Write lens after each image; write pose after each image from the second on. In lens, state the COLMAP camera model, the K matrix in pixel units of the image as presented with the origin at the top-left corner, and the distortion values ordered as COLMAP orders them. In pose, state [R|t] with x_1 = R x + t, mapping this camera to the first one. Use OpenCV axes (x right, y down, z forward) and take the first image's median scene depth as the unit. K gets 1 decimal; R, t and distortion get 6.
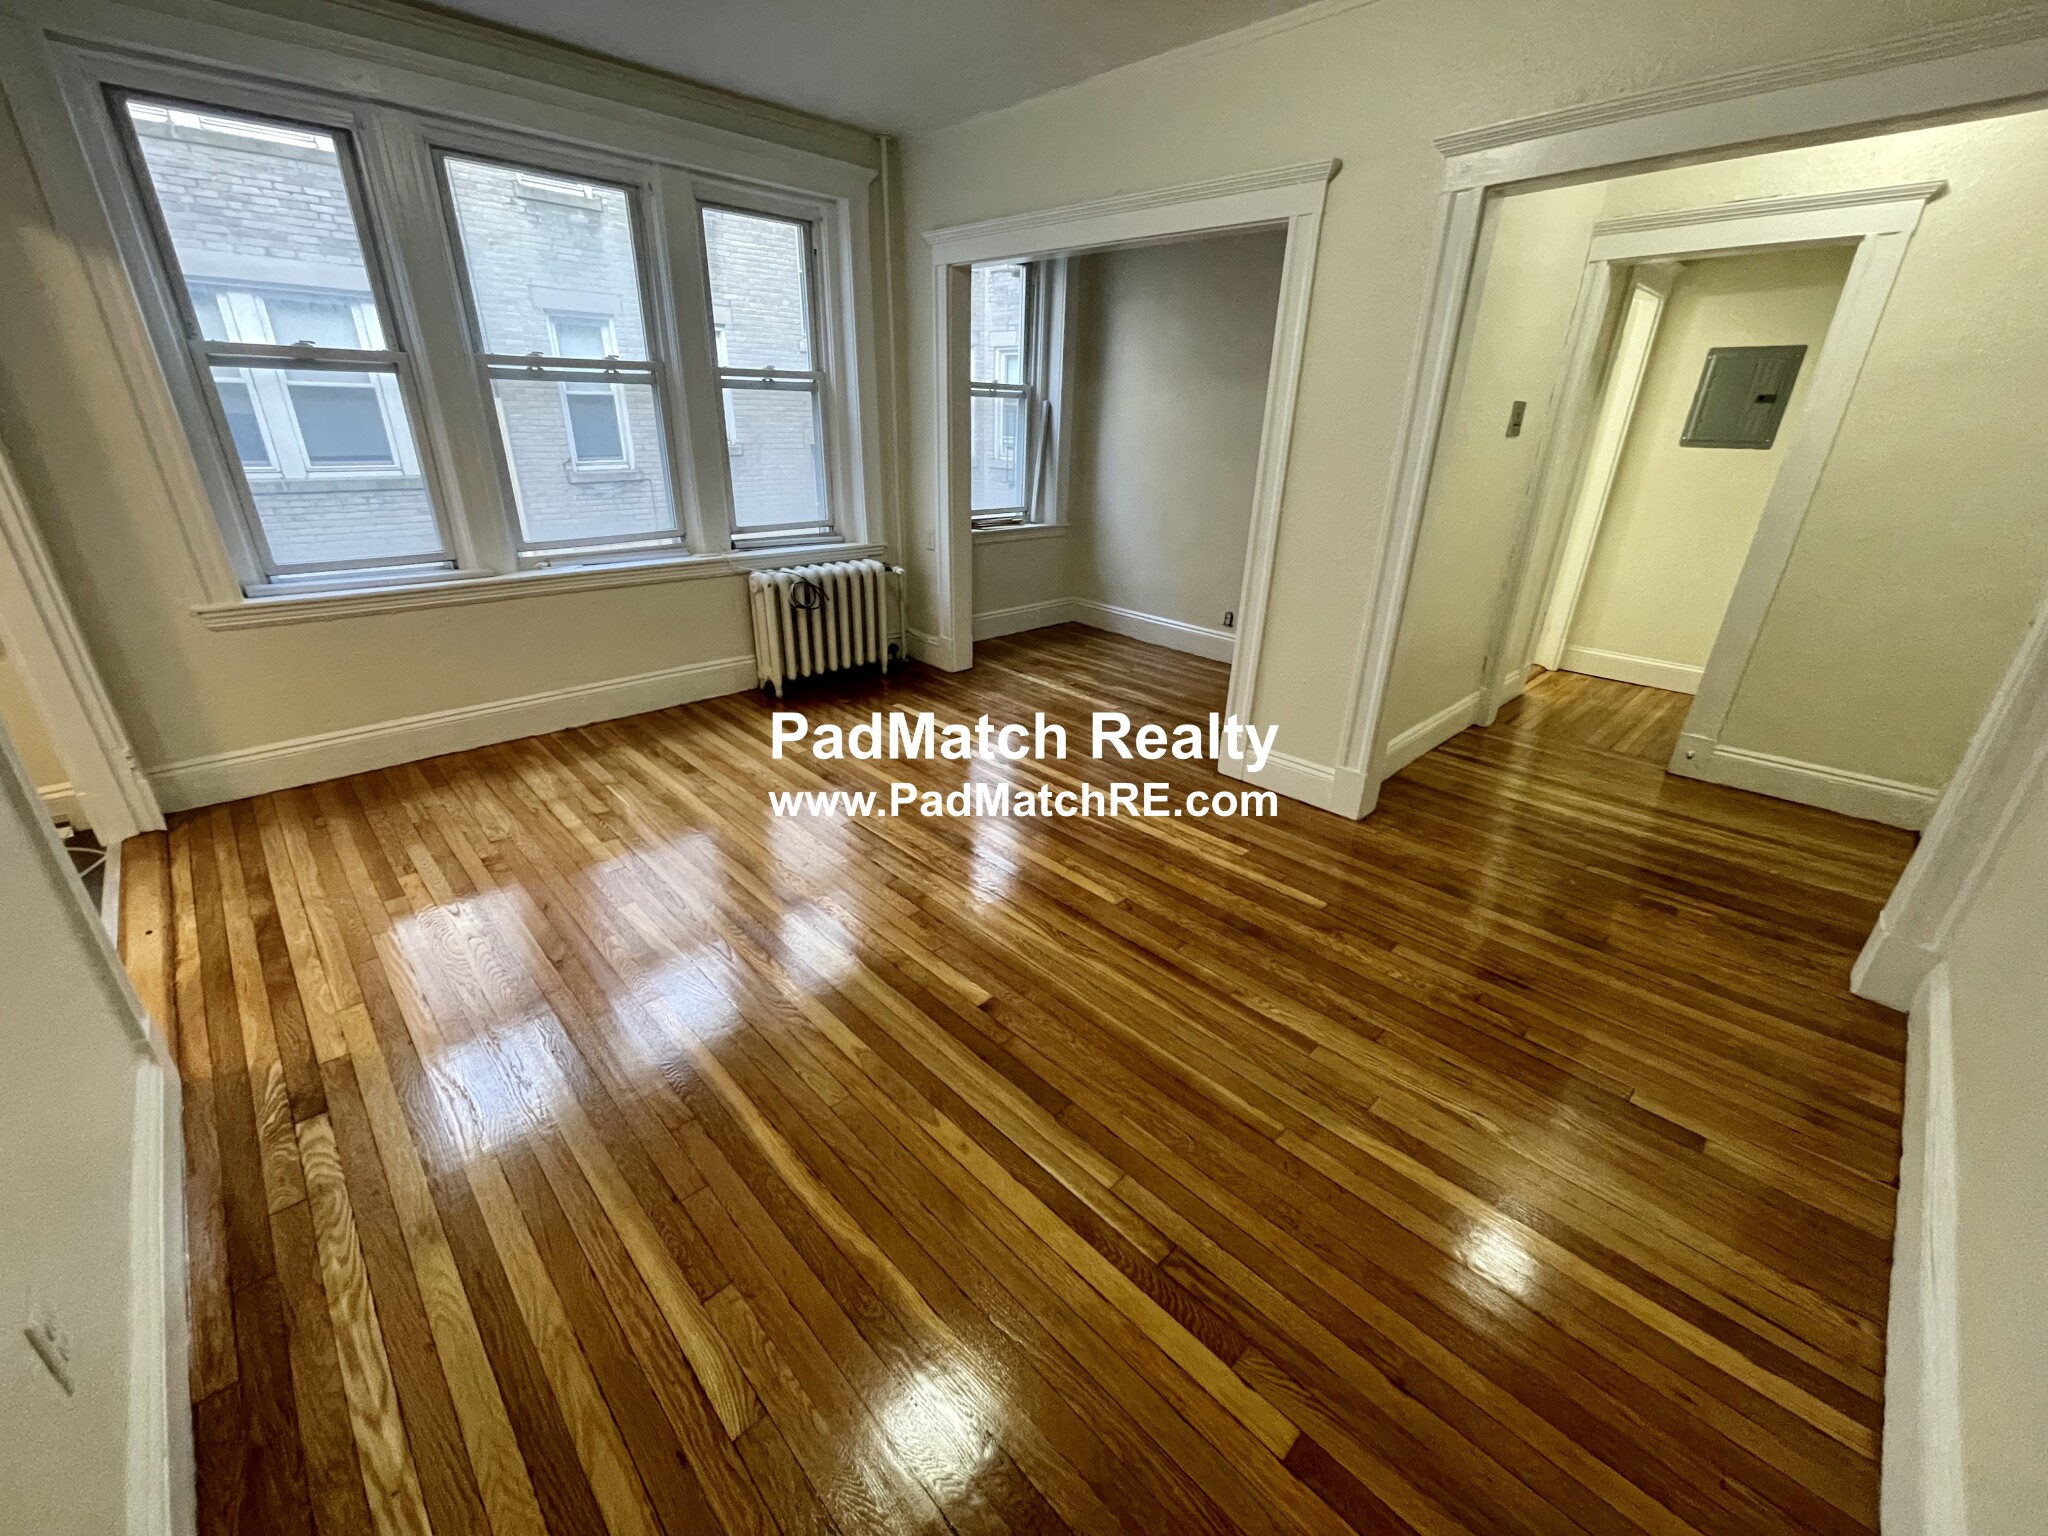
lens RADIAL K [[834.5, 0, 1012.9], [0, 834.5, 766.2], [0, 0, 1]] dist [-0.017598, 0.007755]
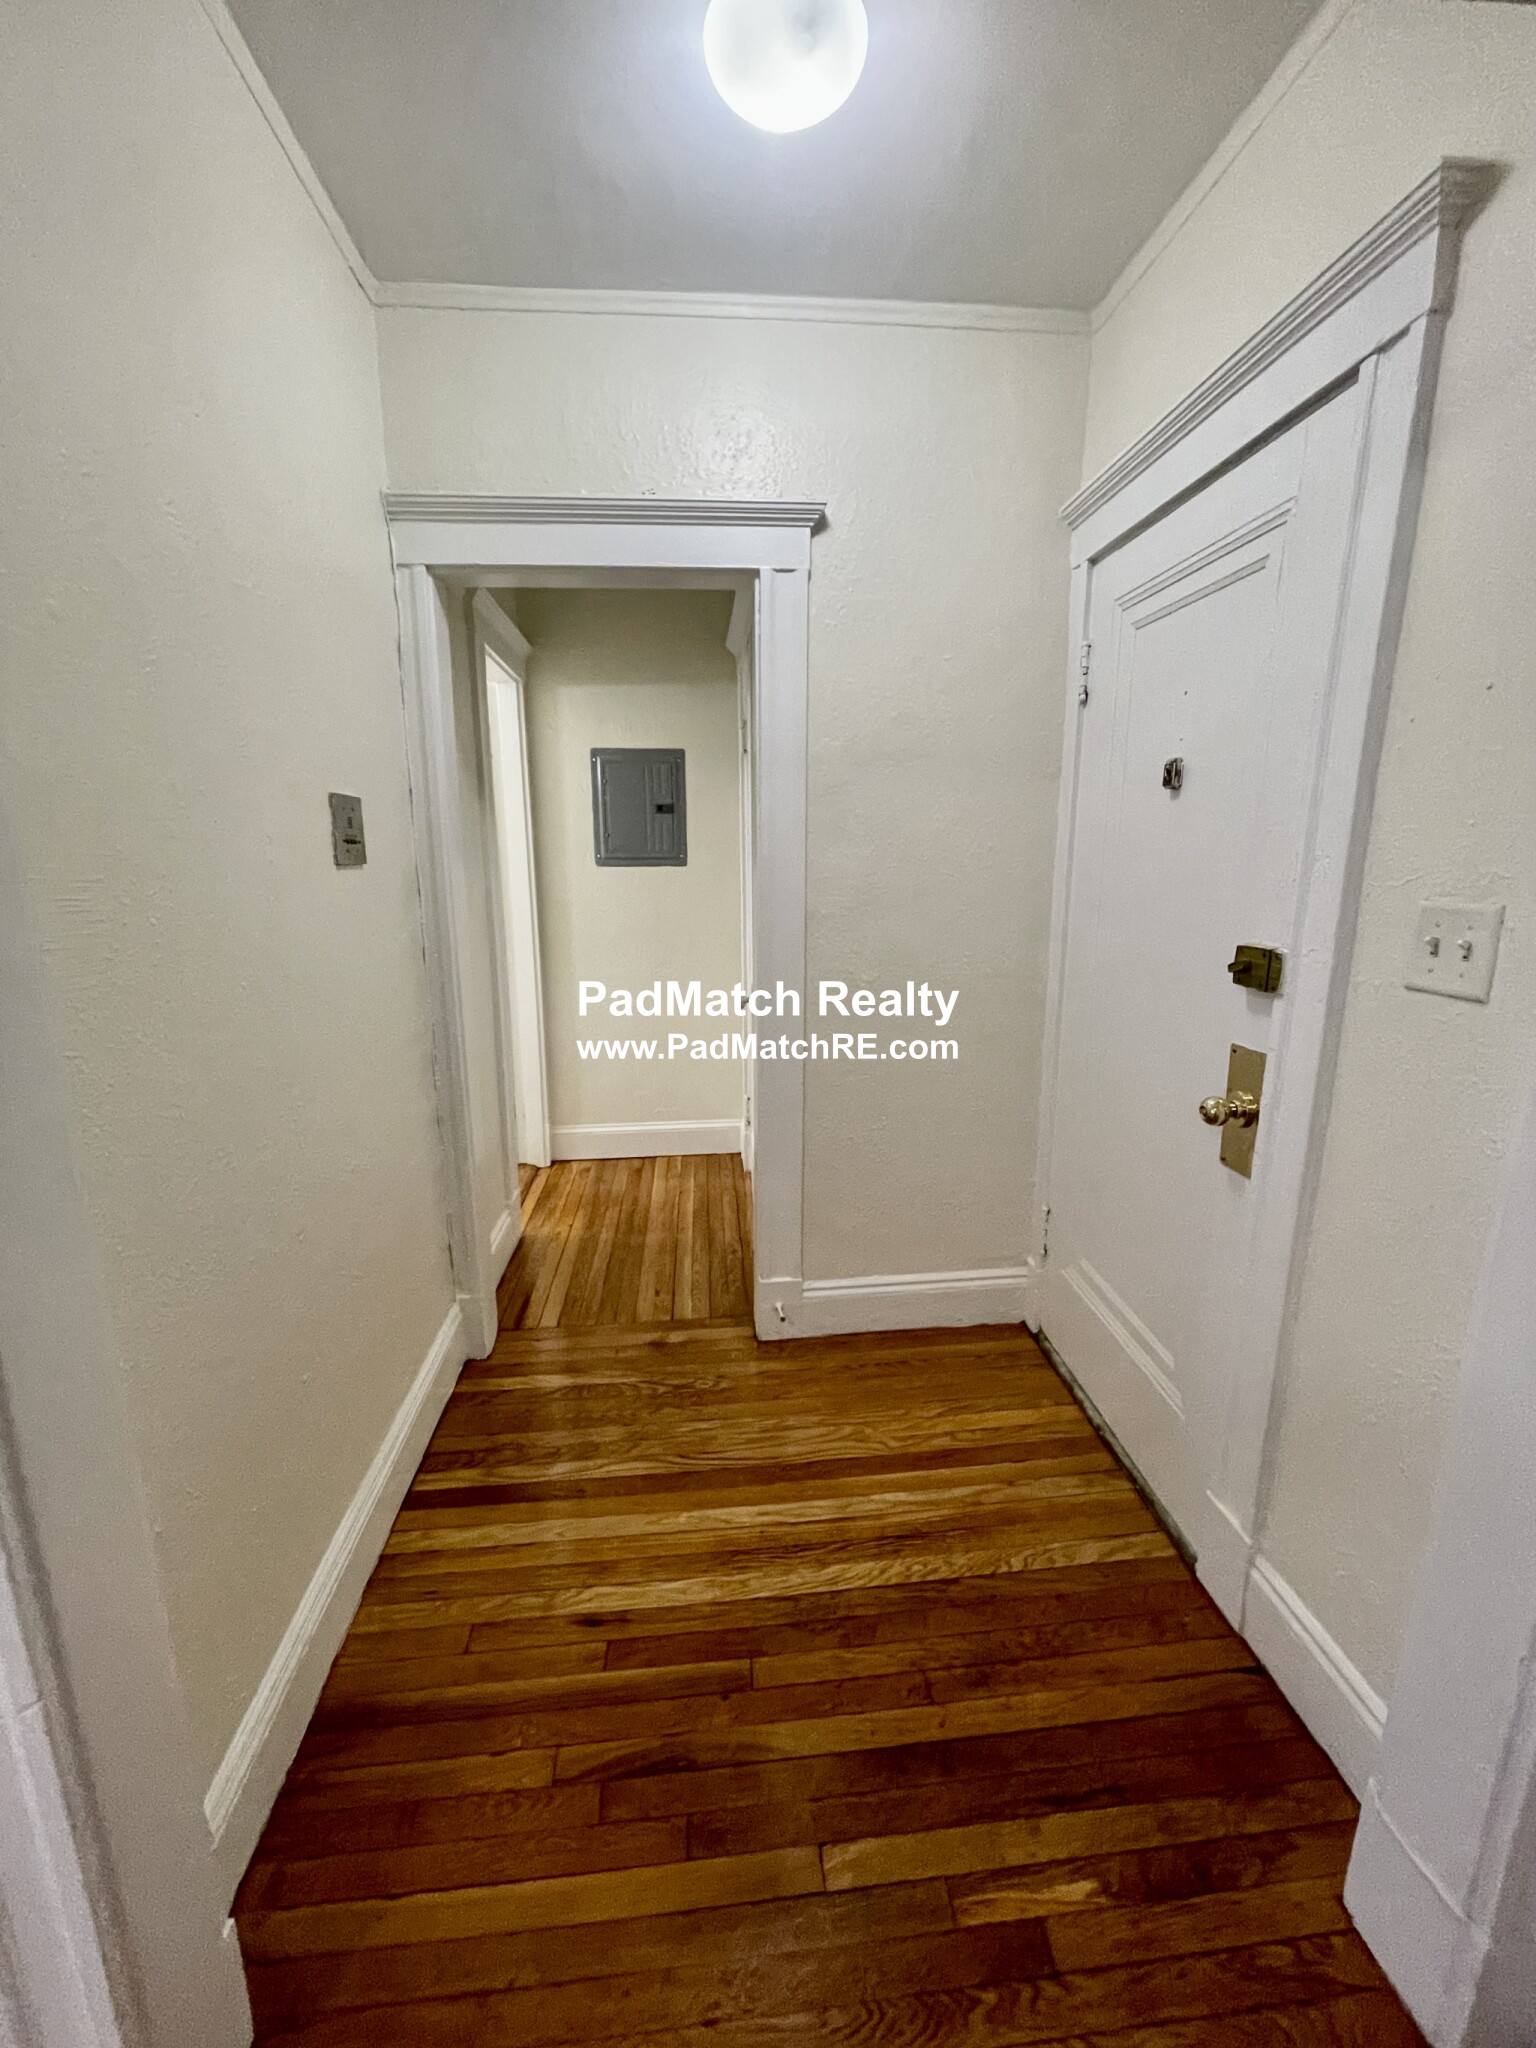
lens RADIAL K [[820.9, 0, 777.7], [0, 820.9, 1016.8], [0, 0, 1]] dist [-0.026461, 0.015684]
pose [[0.613933, -0.183409, 0.767755, 0.375420], [0.326412, 0.944566, -0.035367, -0.218030], [-0.718708, 0.272318, 0.639767, 0.541987]]
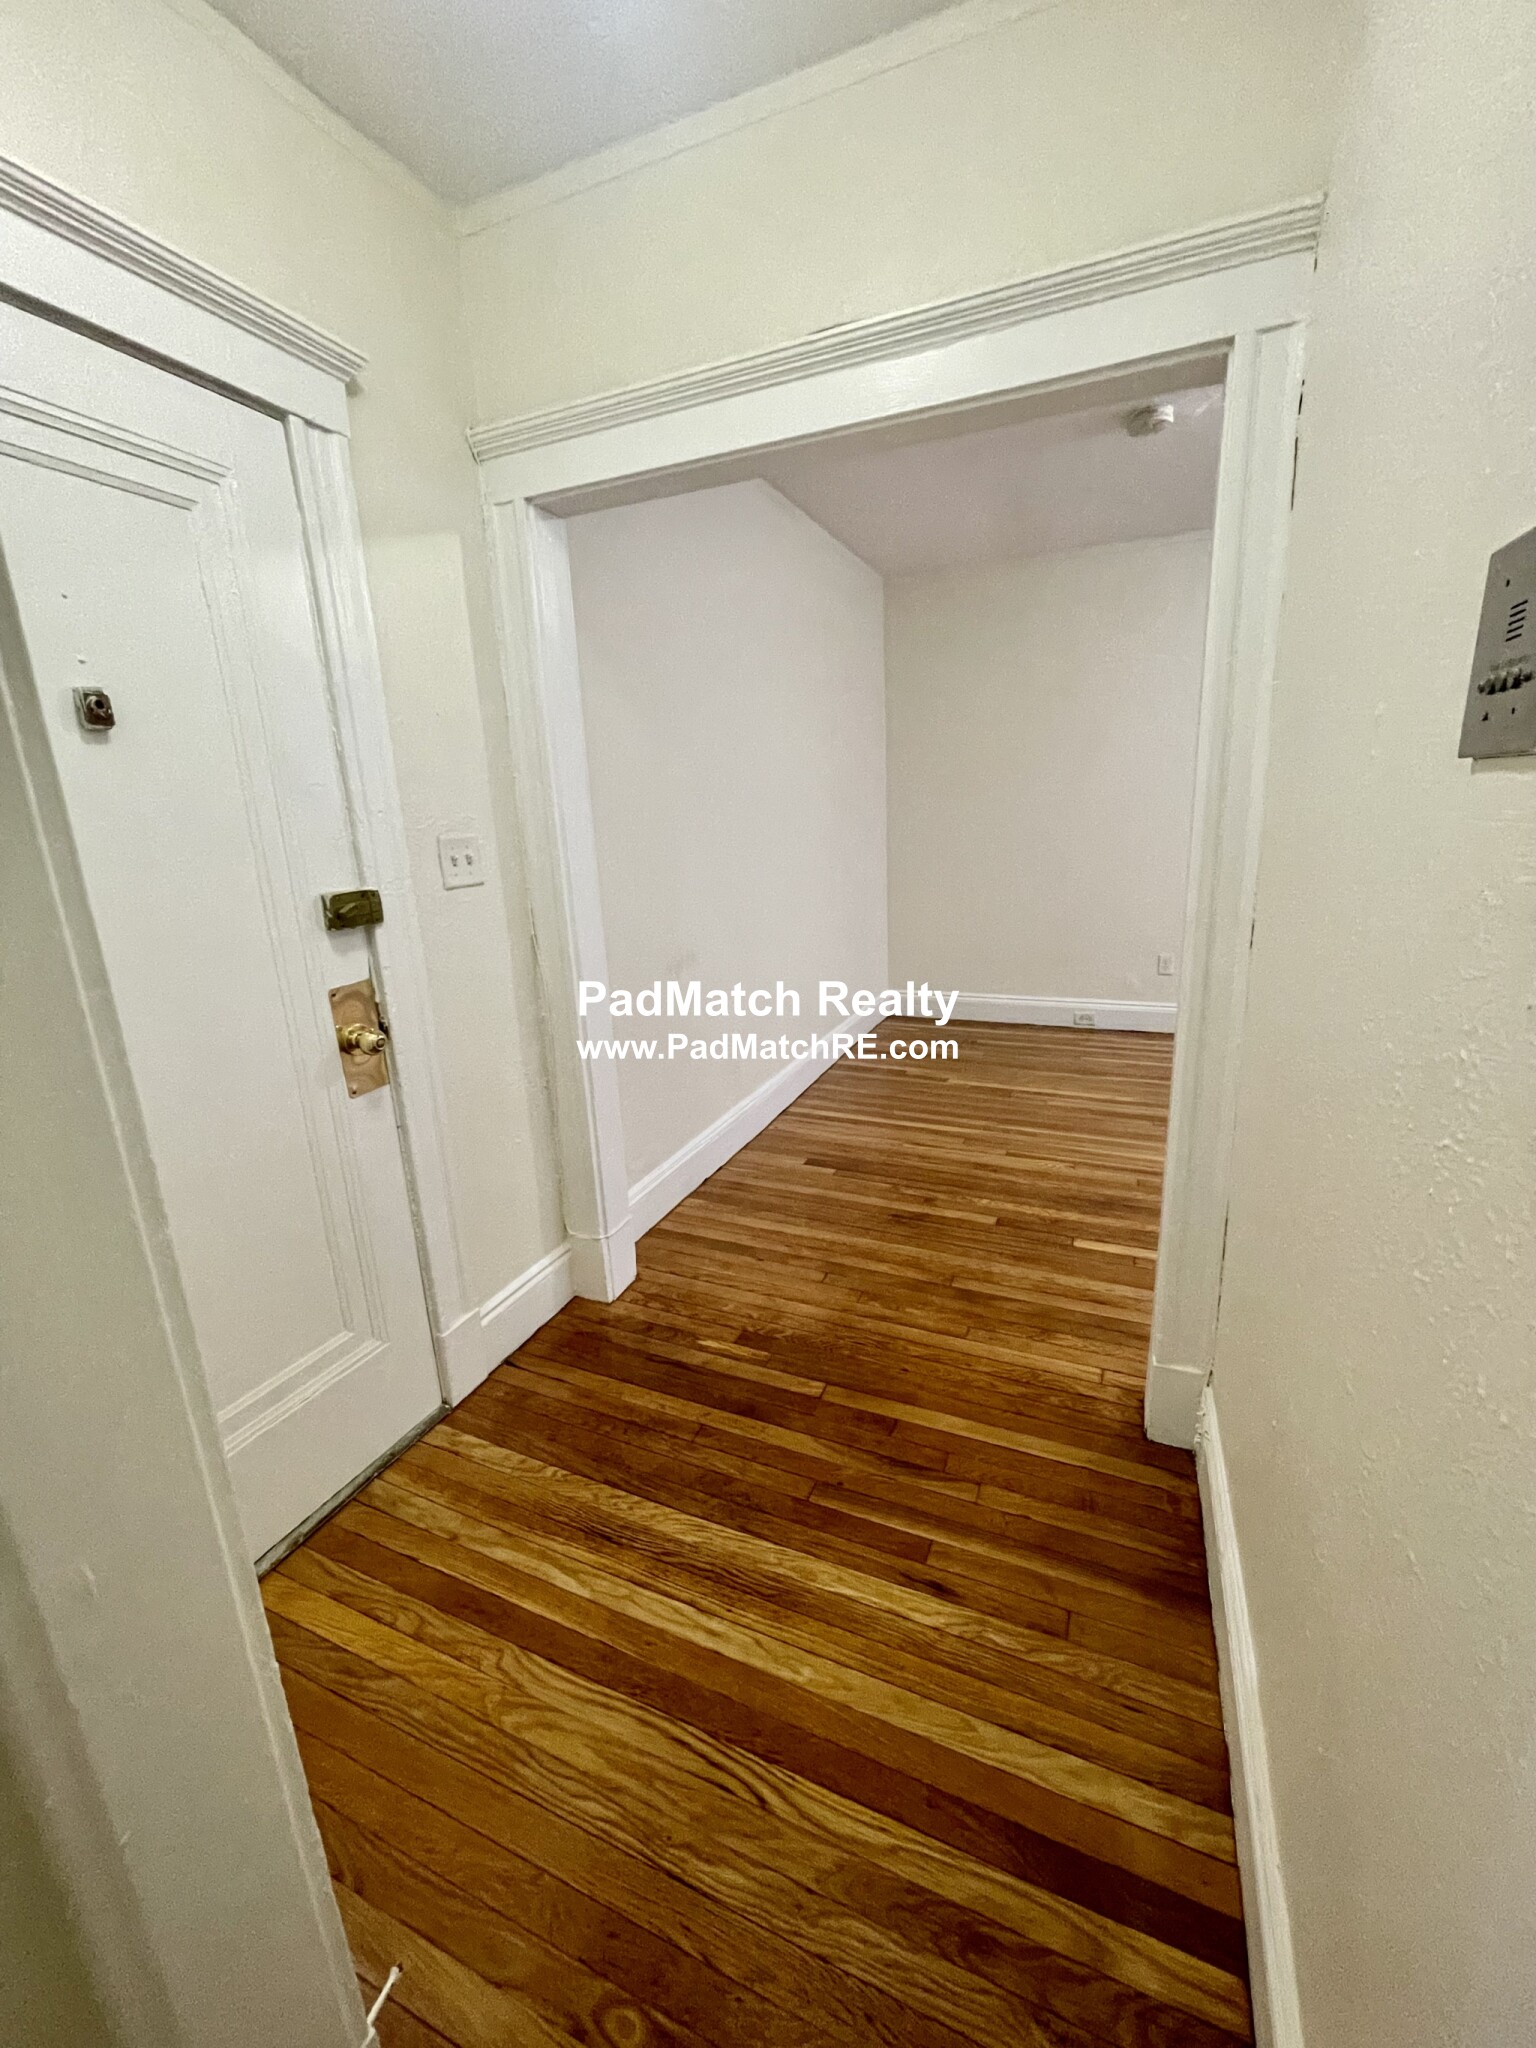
lens RADIAL K [[834.5, 0, 768.0], [0, 834.5, 1024.0], [0, 0, 1]] dist [-0.017598, 0.007755]
pose [[-0.922337, 0.112102, -0.369767, 0.803696], [-0.131579, 0.808661, 0.573370, -0.432563], [0.363292, 0.577494, -0.731108, 1.103882]]
